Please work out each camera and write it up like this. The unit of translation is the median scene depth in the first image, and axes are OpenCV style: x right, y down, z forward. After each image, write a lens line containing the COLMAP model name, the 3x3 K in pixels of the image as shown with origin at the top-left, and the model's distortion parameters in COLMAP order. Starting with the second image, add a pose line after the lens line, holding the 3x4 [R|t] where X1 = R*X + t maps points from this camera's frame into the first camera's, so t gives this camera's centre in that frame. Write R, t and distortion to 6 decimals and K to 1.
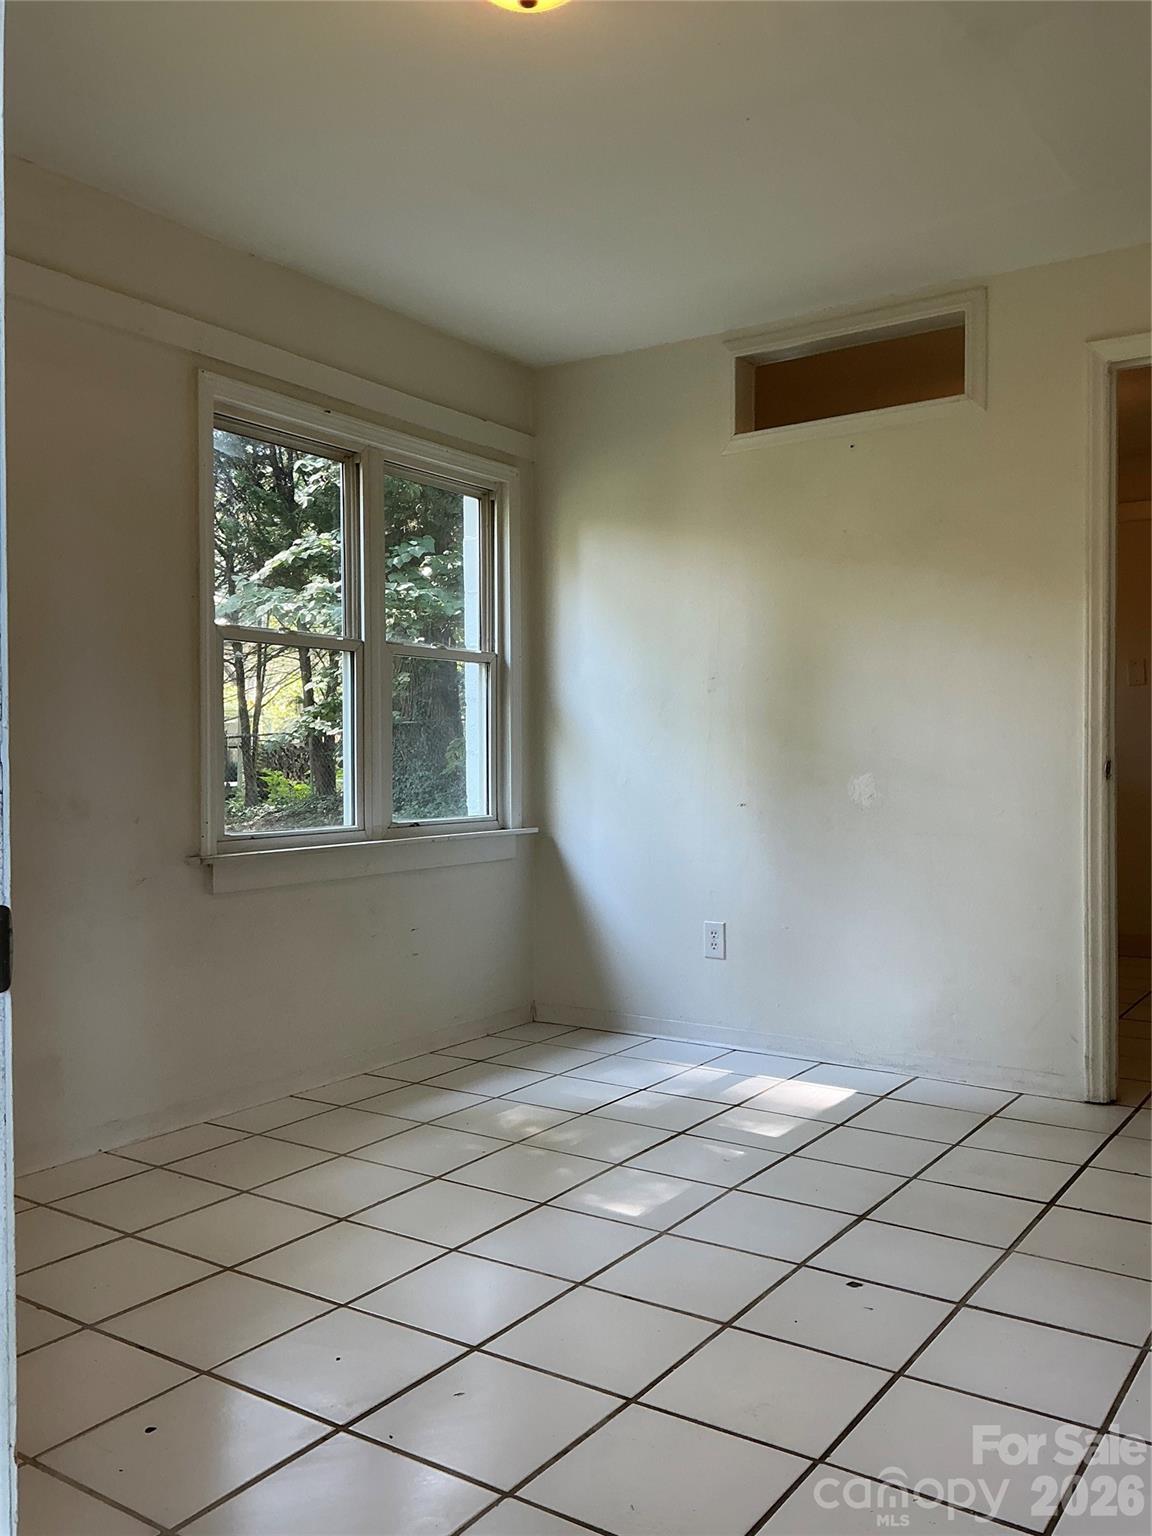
lens RADIAL K [[1246.9, 0, 576.0], [0, 1246.9, 768.0], [0, 0, 1]] dist [0.044856, -0.000096]
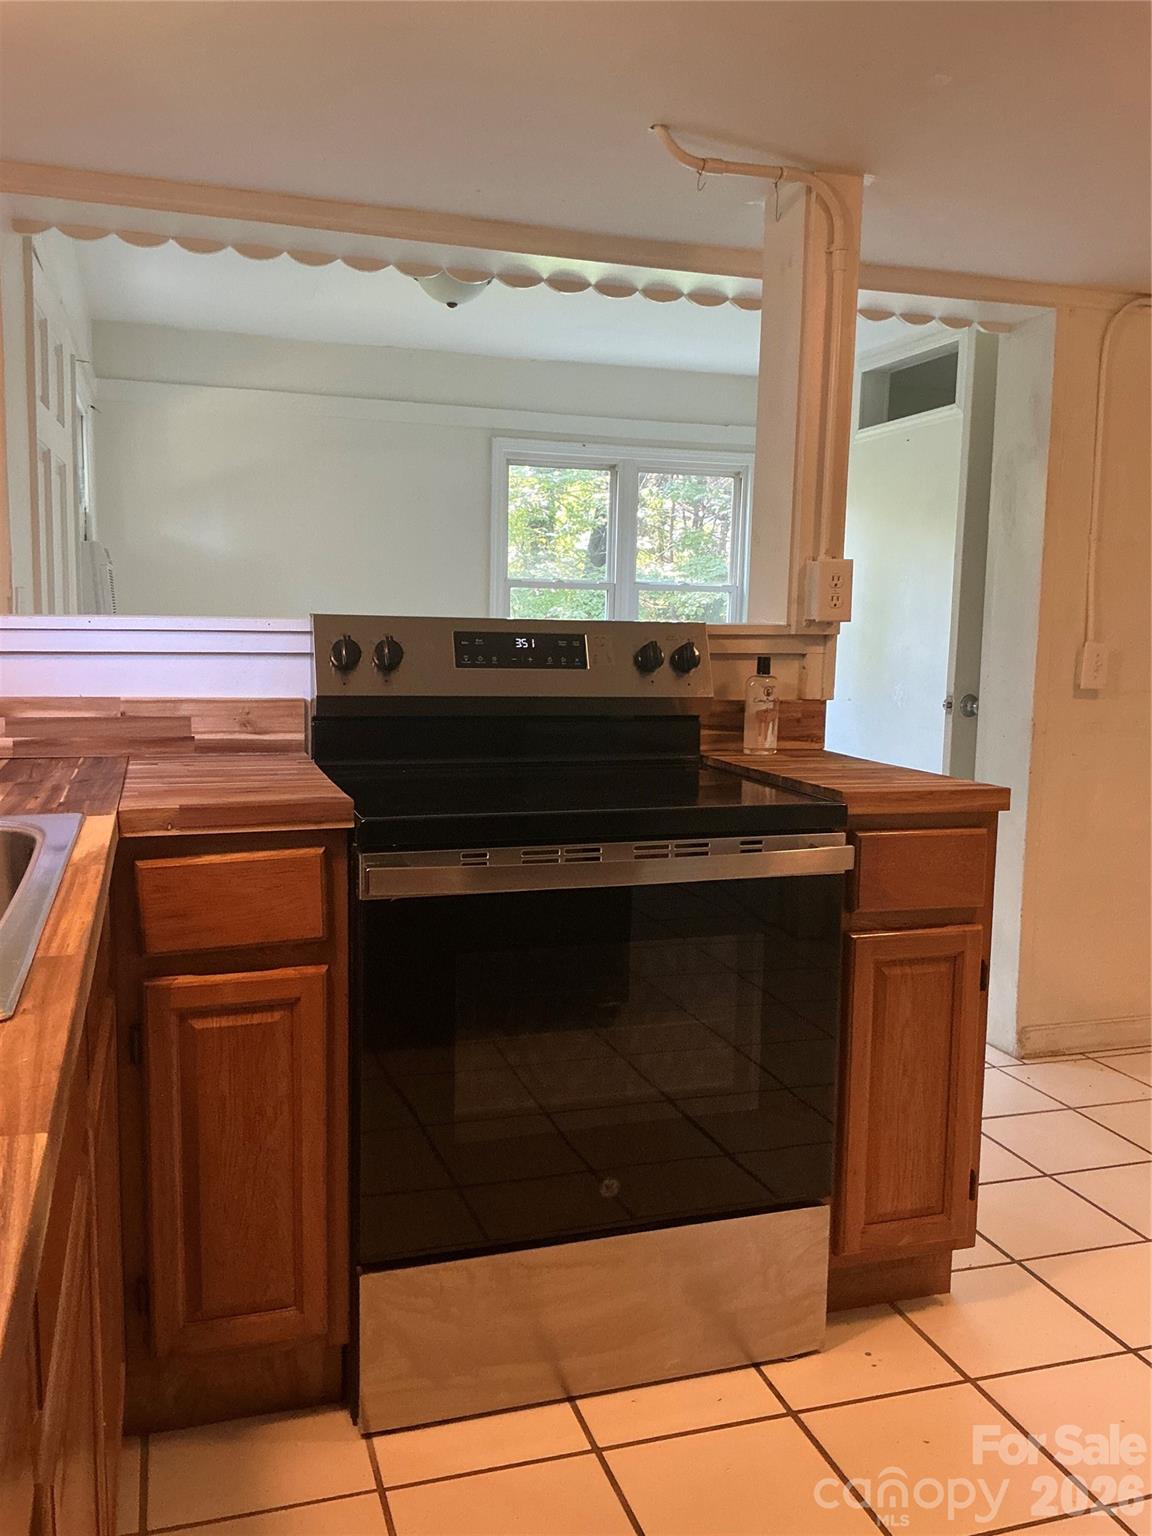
lens RADIAL K [[1278.4, 0, 576.0], [0, 1278.4, 768.0], [0, 0, 1]] dist [0.060325, 0.000388]
pose [[0.800921, 0.086513, -0.592487, 0.846694], [-0.032274, 0.994306, 0.101557, -0.030817], [0.597900, -0.062217, 0.799153, -0.398217]]
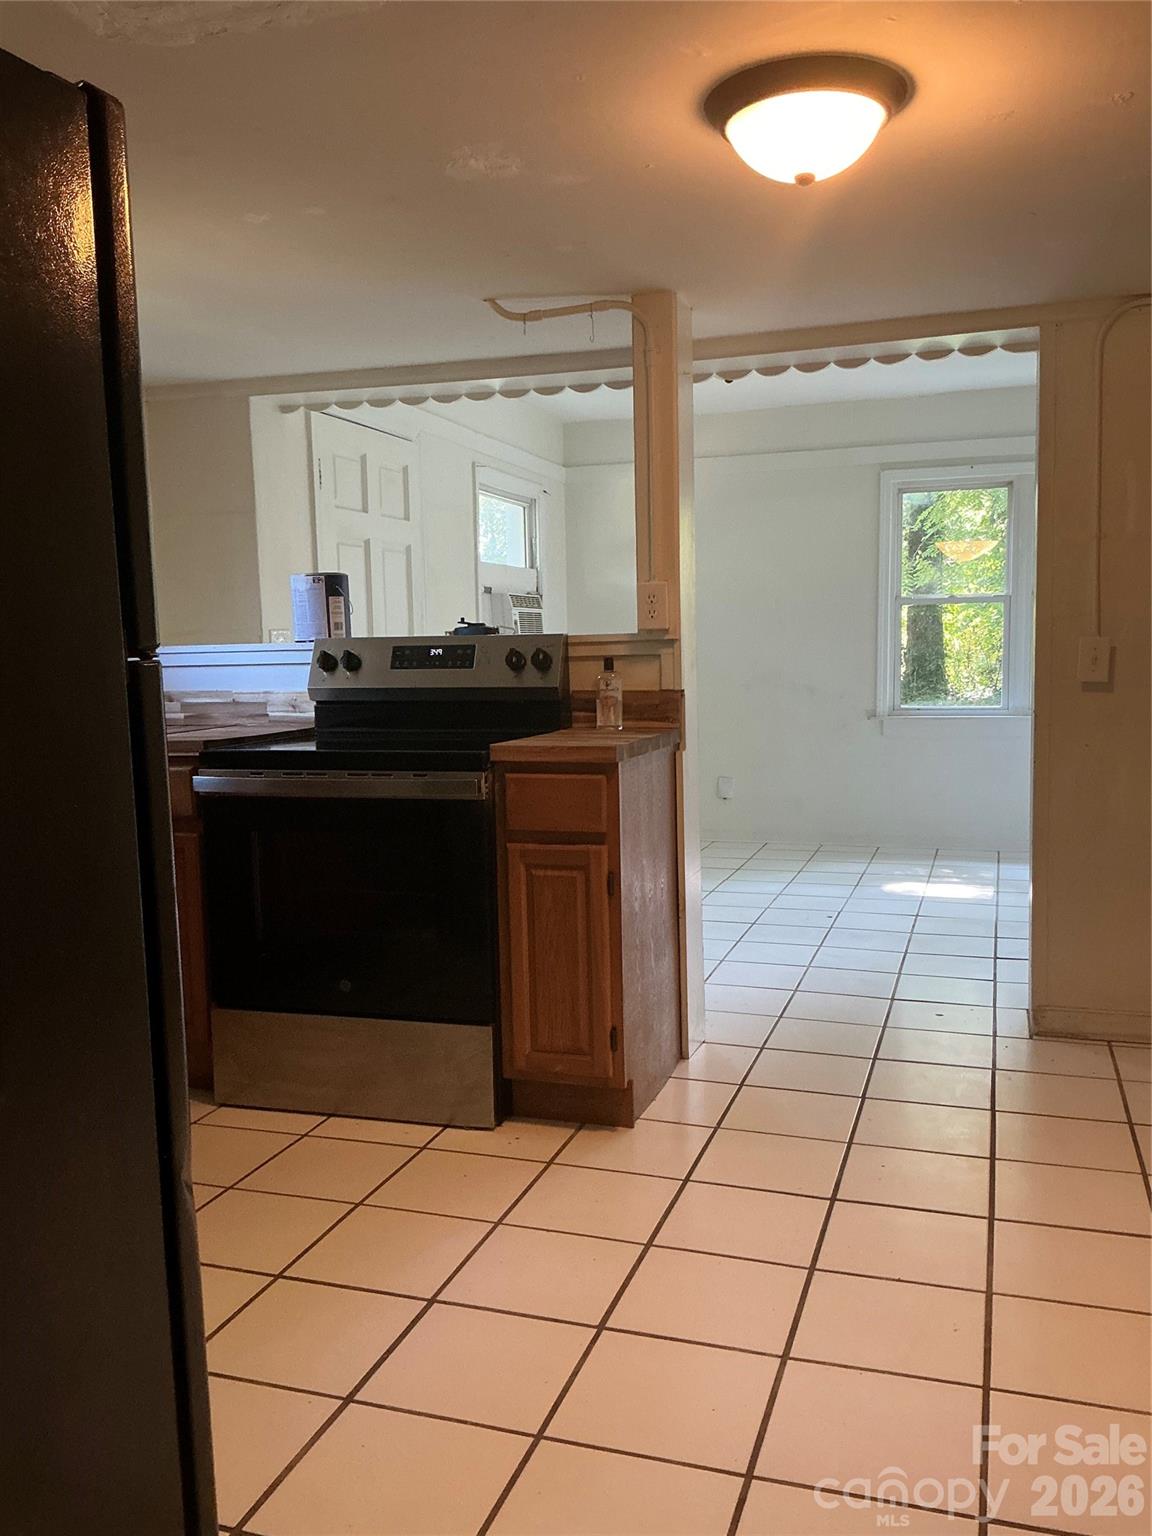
lens RADIAL K [[1278.2, 0, 580.3], [0, 1278.2, 754.5], [0, 0, 1]] dist [0.130090, -0.111099]
pose [[0.294535, 0.076428, -0.952580, 1.414827], [-0.000434, 0.996807, 0.079842, -0.027521], [0.955641, -0.023103, 0.293628, -0.071838]]
